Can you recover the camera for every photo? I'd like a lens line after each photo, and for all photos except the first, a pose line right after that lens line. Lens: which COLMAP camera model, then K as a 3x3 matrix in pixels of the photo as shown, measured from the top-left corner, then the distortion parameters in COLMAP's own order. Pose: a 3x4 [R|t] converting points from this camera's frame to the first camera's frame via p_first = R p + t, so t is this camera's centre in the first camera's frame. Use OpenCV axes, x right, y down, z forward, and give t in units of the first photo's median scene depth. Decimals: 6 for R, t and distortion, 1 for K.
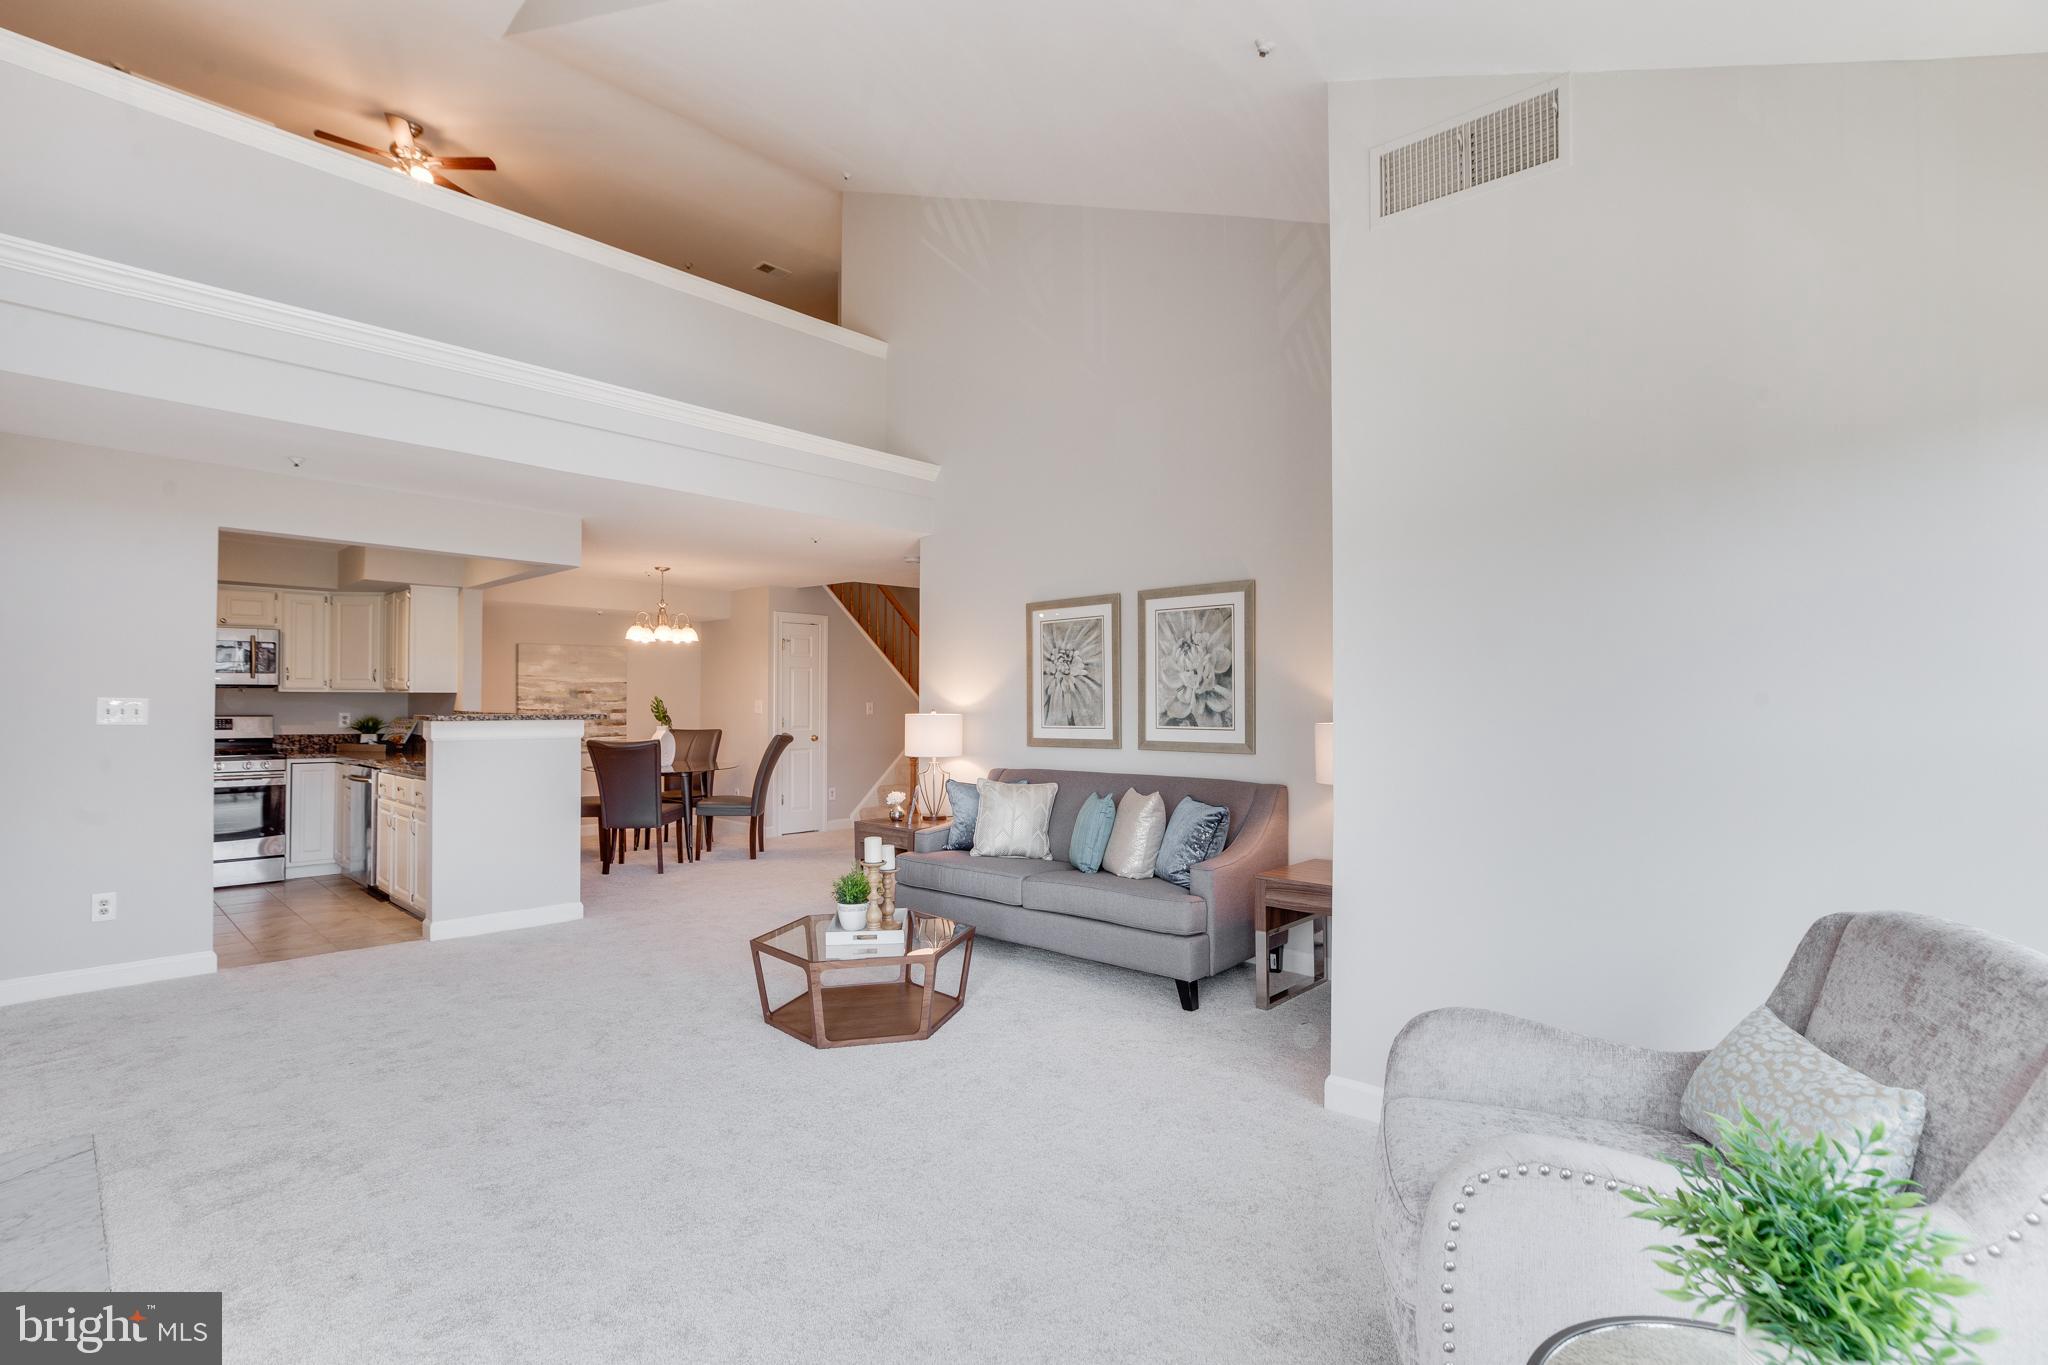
lens RADIAL K [[979.8, 0, 1049.0], [0, 979.8, 686.6], [0, 0, 1]] dist [-0.028886, 0.013053]
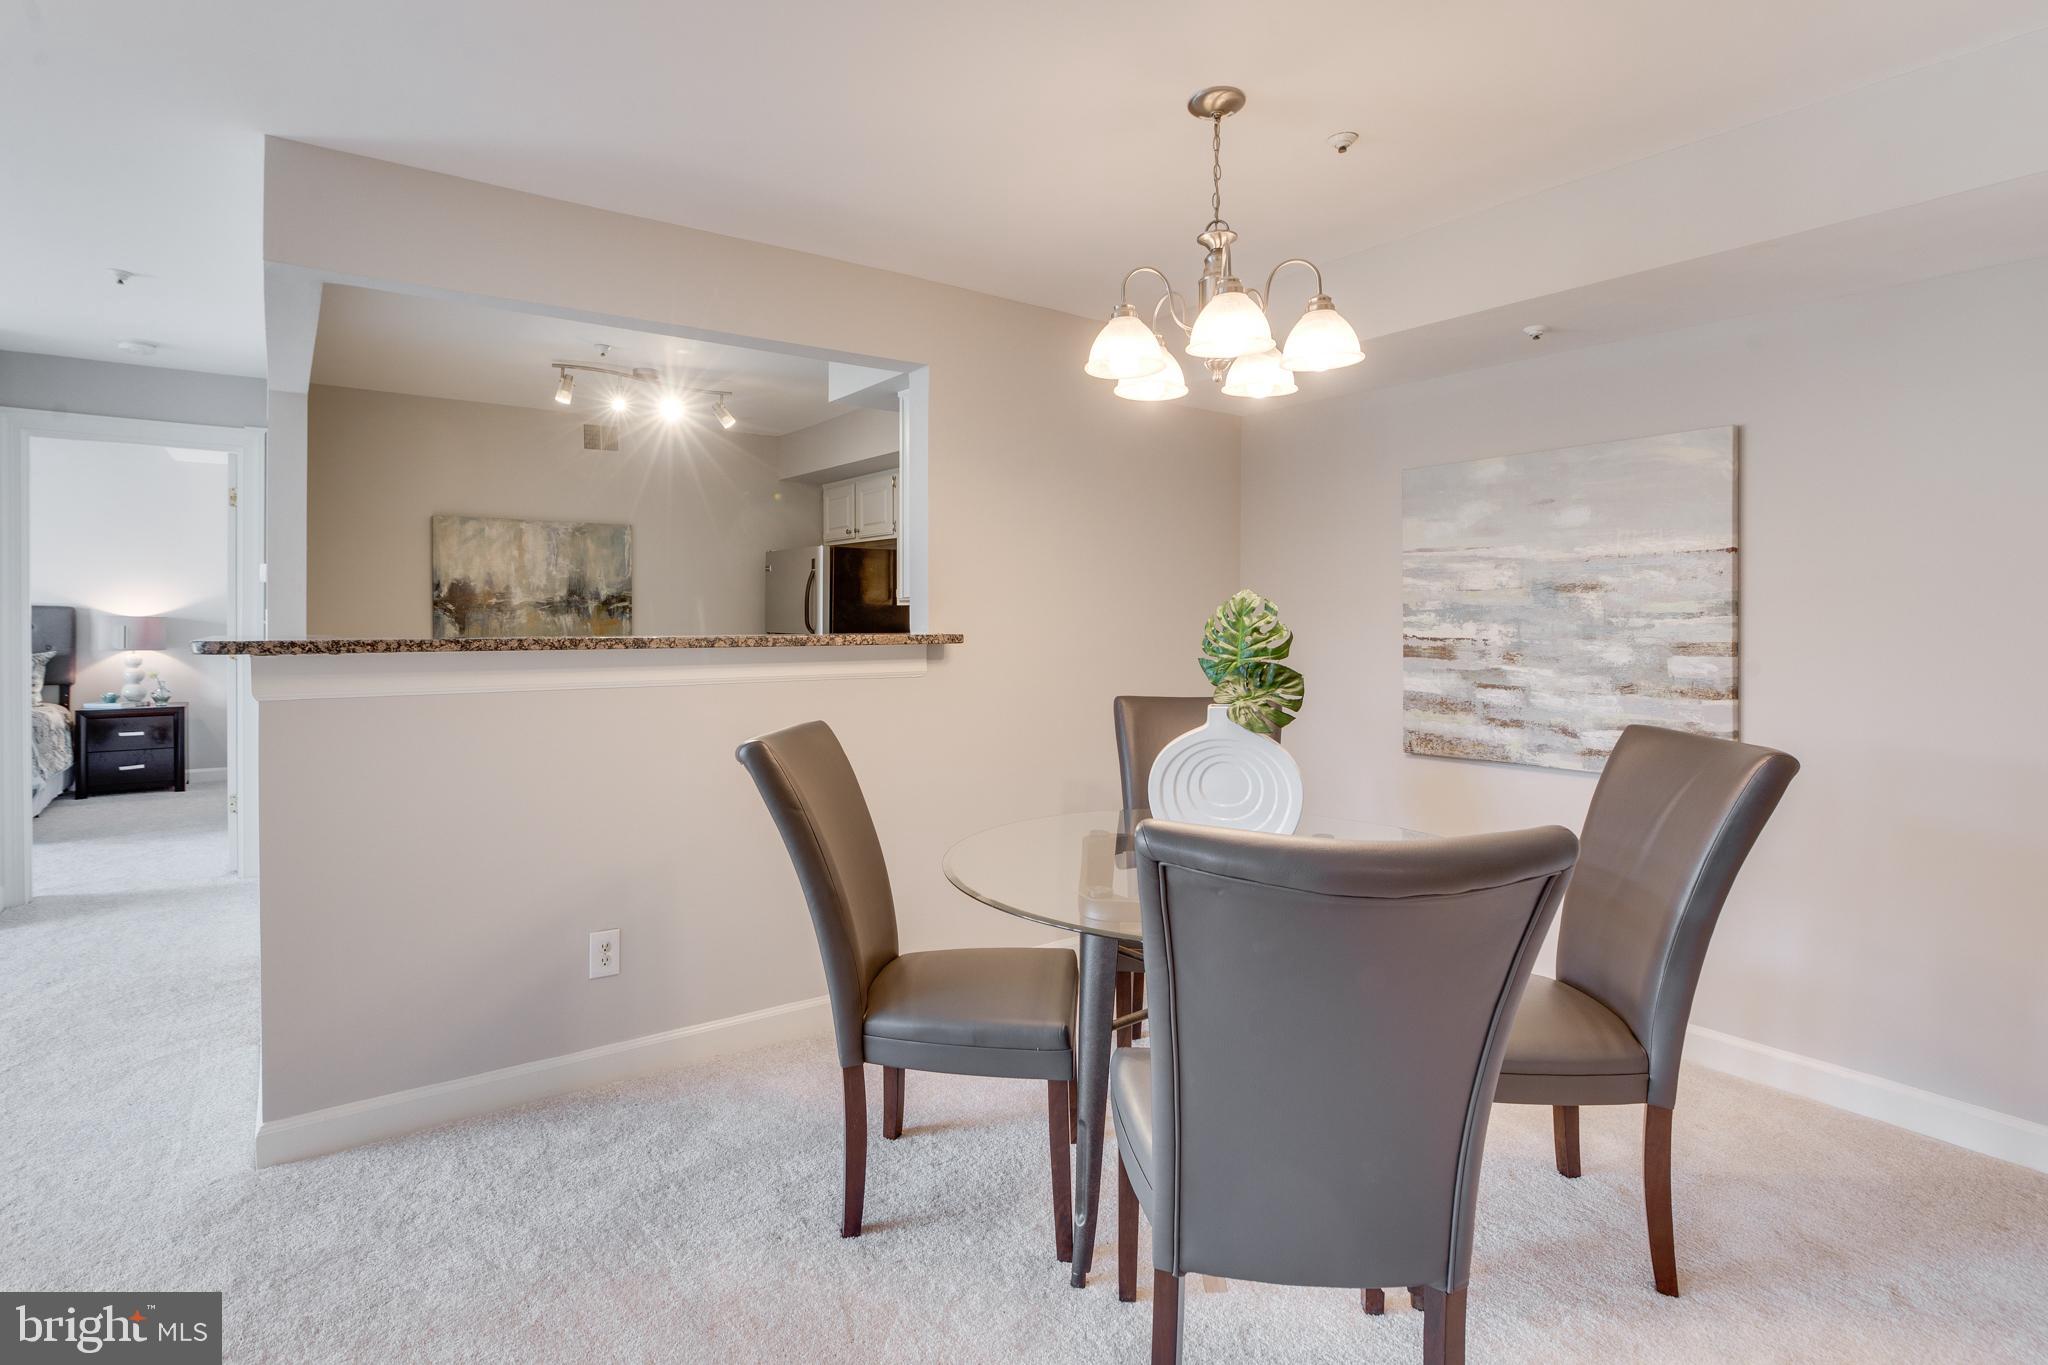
lens RADIAL K [[1009.0, 0, 942.3], [0, 1009.0, 624.1], [0, 0, 1]] dist [-0.031215, 0.010765]
pose [[-0.234110, -0.001114, -0.972210, -0.161399], [0.008338, 0.999960, -0.003153, 0.026356], [0.972174, -0.008845, -0.234091, 1.352984]]
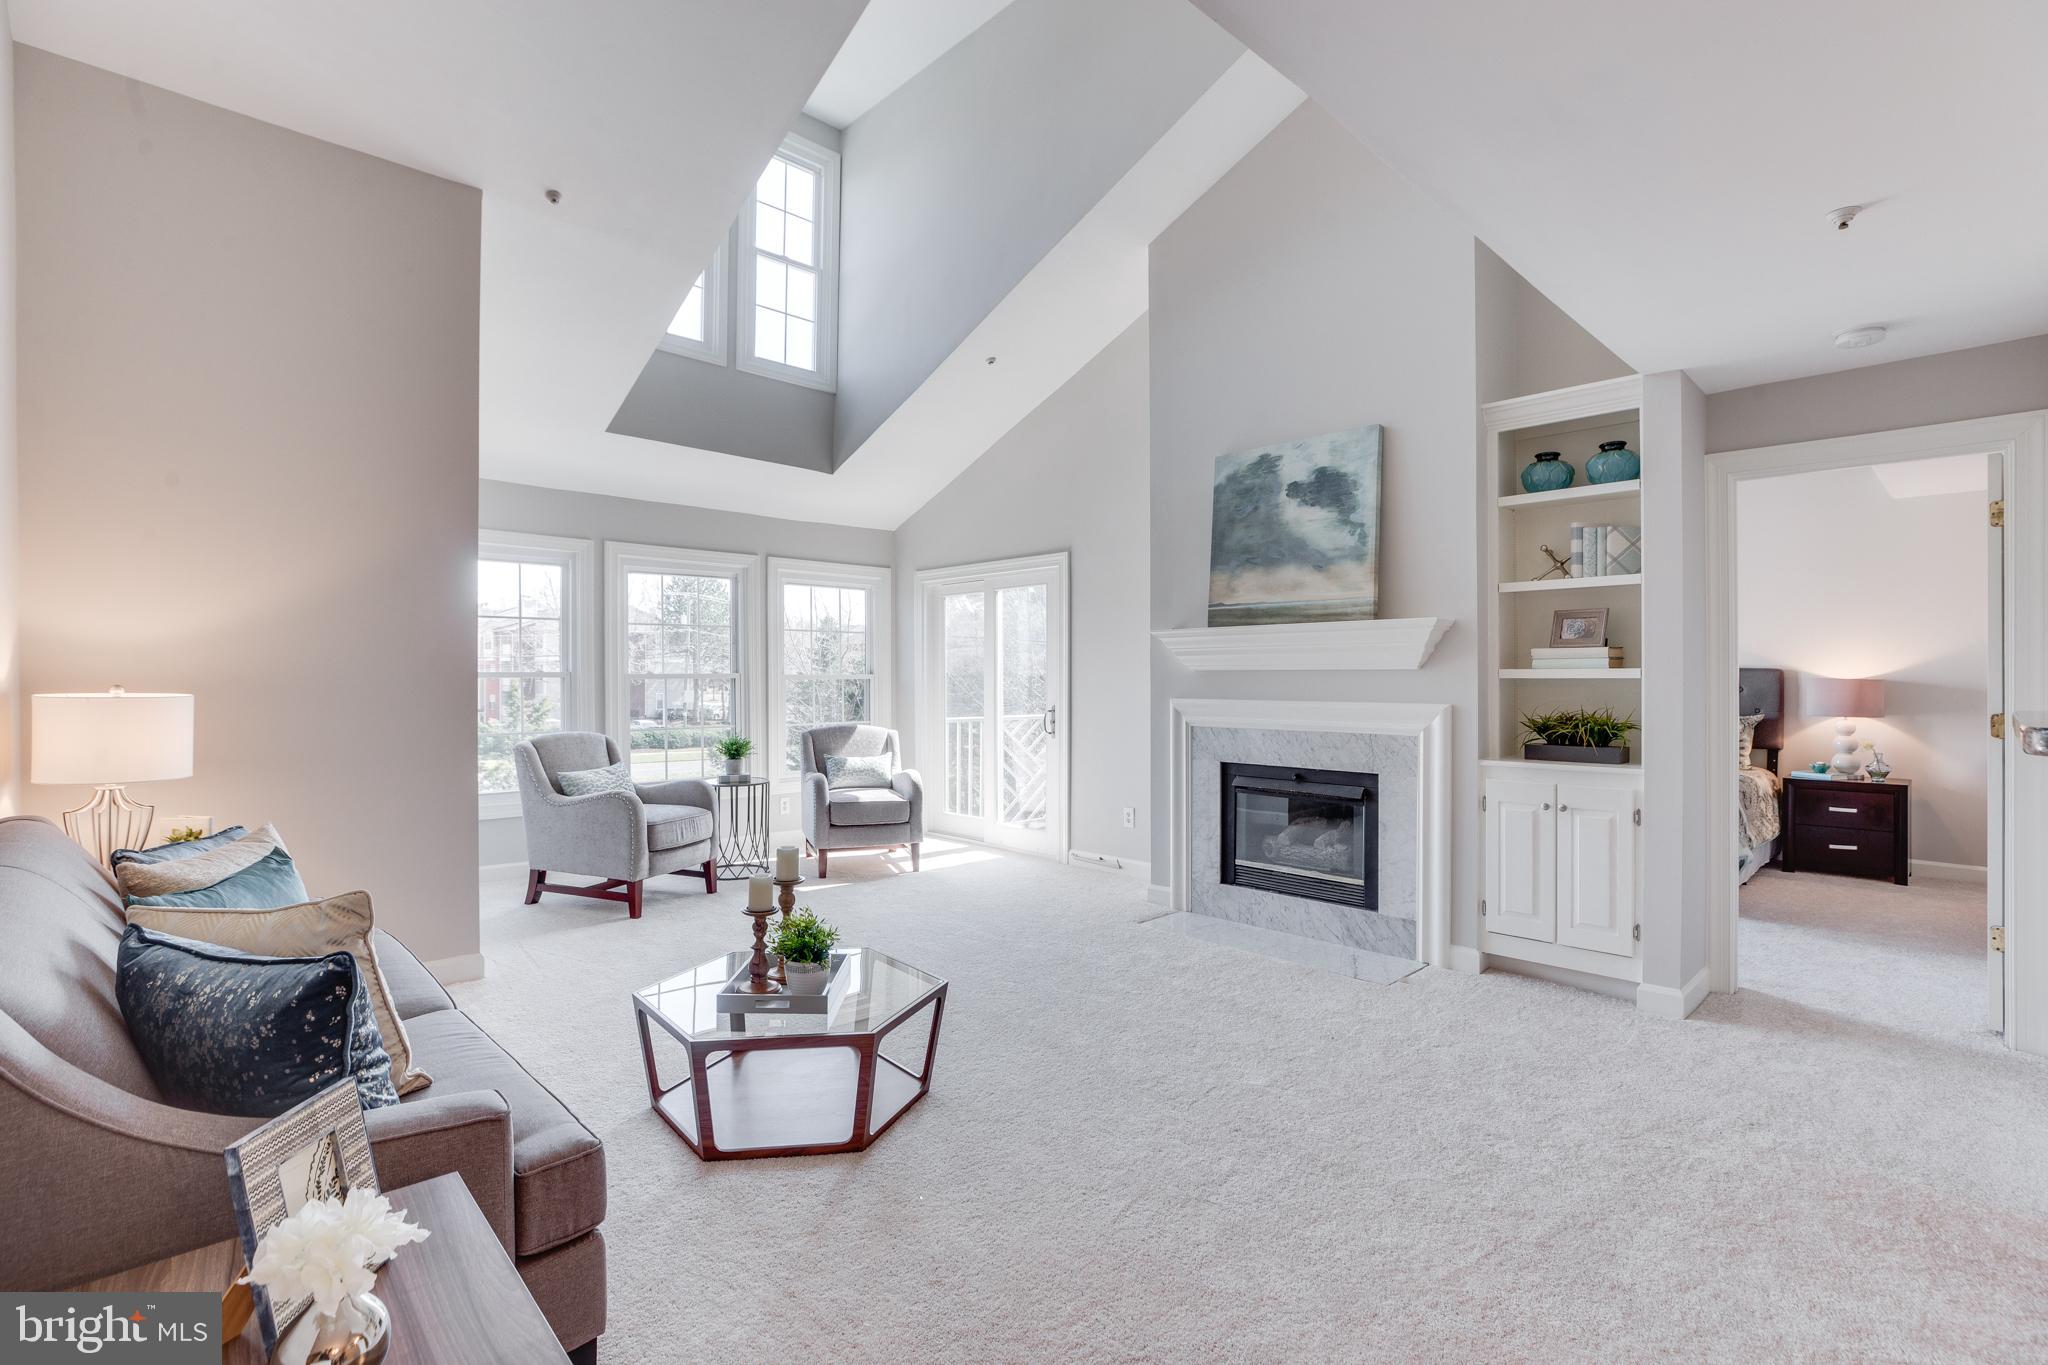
lens RADIAL K [[931.7, 0, 1037.1], [0, 931.7, 677.7], [0, 0, 1]] dist [-0.033025, 0.010050]
pose [[-0.997845, -0.005750, 0.065369, -0.286679], [-0.006687, 0.999878, -0.014125, 0.023407], [-0.065279, -0.014532, -0.997761, 1.170043]]
